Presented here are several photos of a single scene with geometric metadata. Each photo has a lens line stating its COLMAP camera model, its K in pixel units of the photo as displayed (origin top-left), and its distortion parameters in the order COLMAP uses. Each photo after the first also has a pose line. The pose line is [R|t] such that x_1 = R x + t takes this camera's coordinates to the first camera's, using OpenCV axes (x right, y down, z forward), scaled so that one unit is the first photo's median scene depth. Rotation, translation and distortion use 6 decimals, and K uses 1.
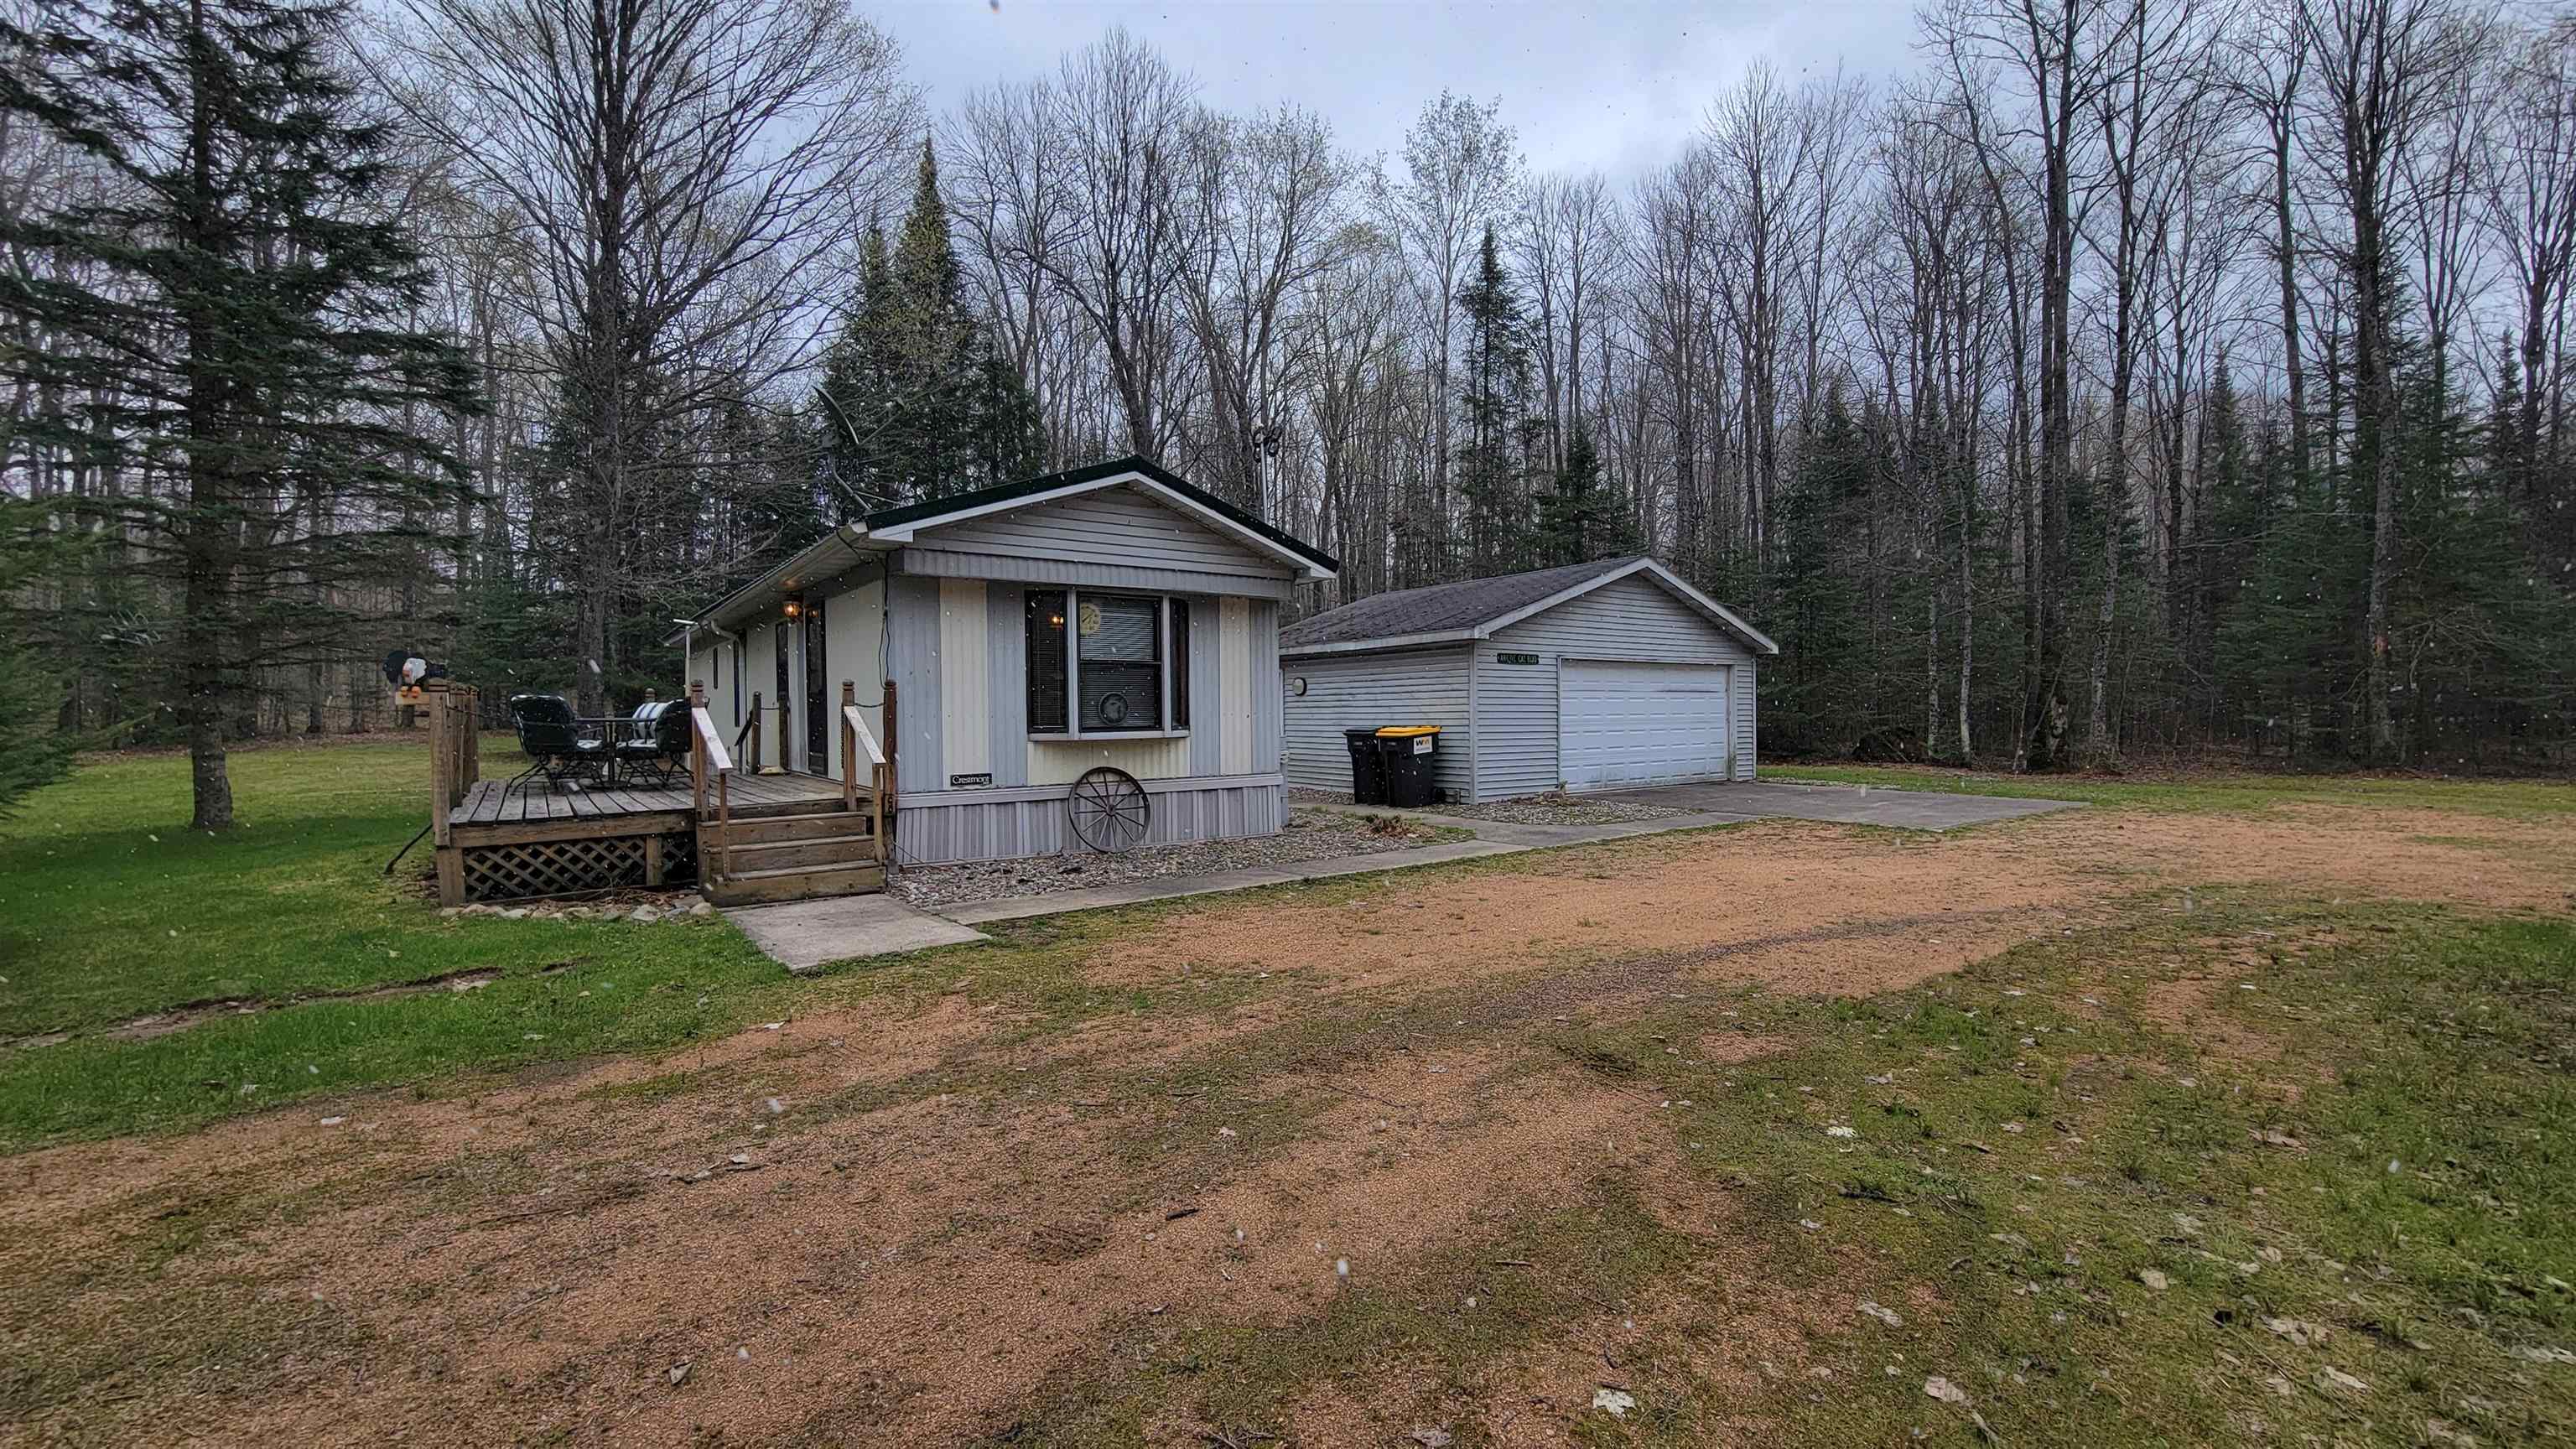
lens RADIAL K [[1010.4, 0, 1301.0], [0, 1010.4, 721.2], [0, 0, 1]] dist [-0.001423, 0.000090]
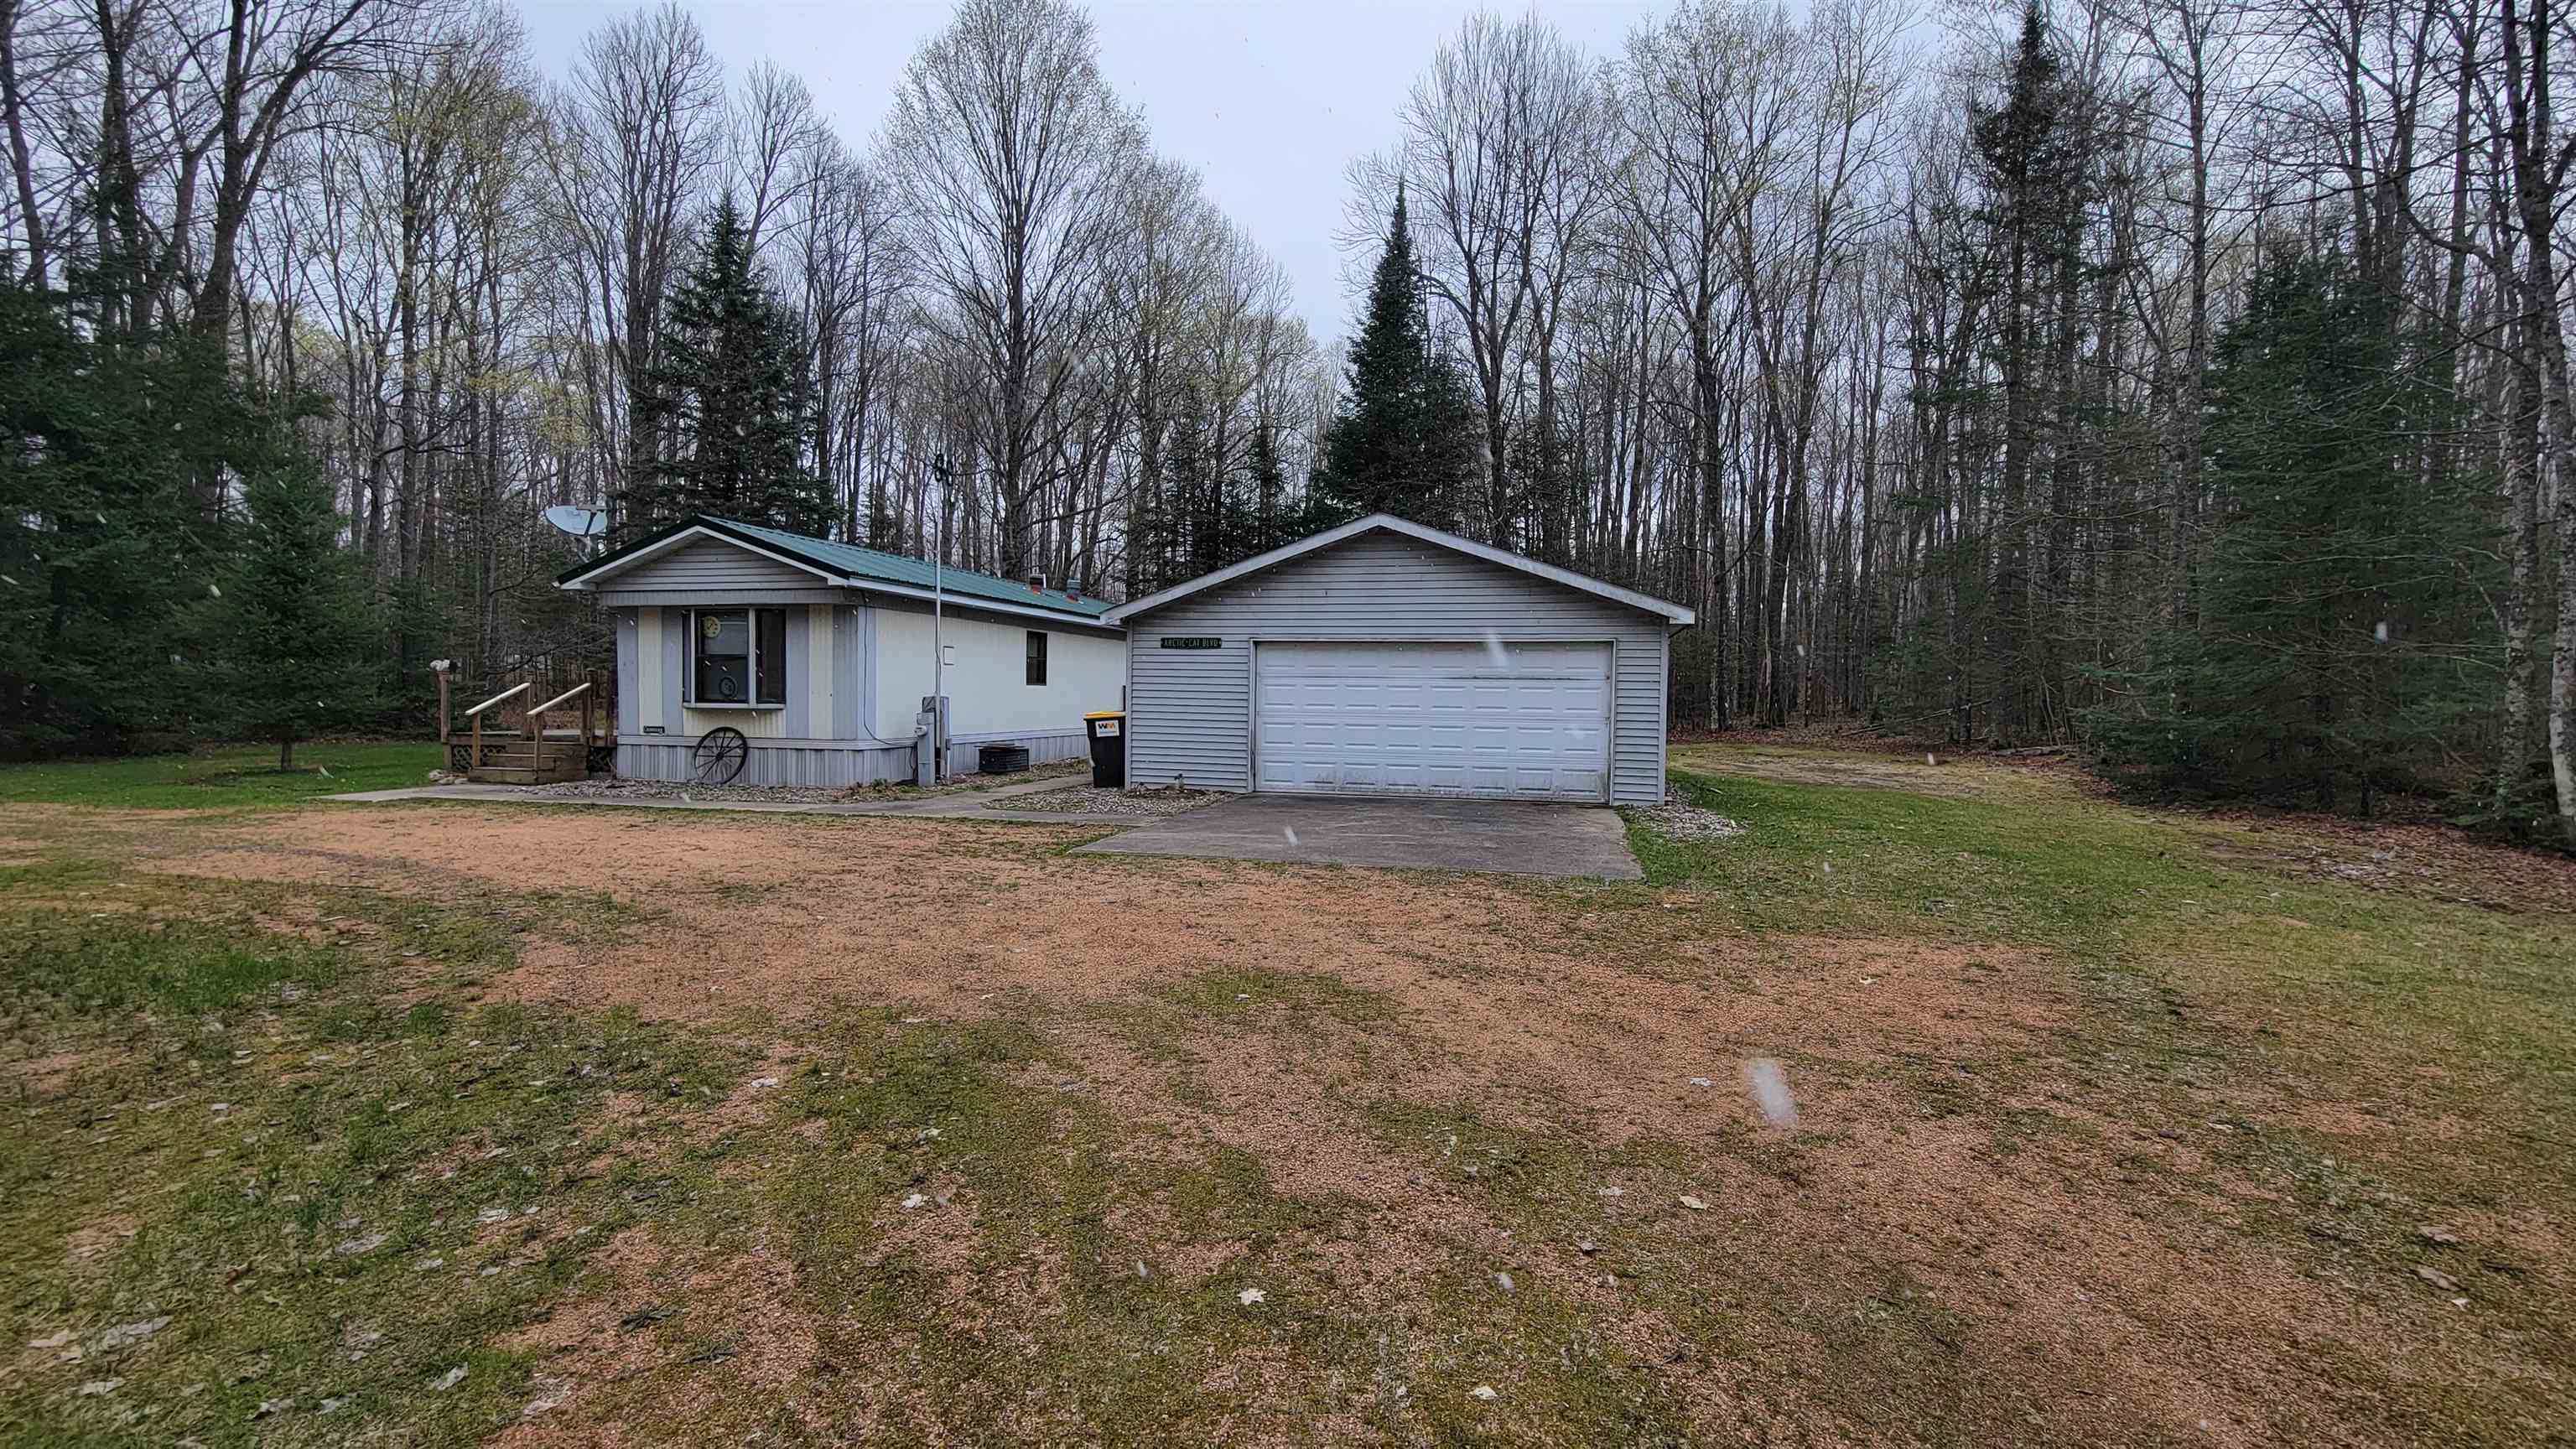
lens RADIAL K [[1010.4, 0, 1301.0], [0, 1010.4, 721.2], [0, 0, 1]] dist [-0.001423, 0.000090]
pose [[0.661666, 0.026452, -0.749332, 1.388544], [-0.027203, 0.999566, 0.011265, -0.002154], [0.749305, 0.012931, 0.662099, 0.620136]]
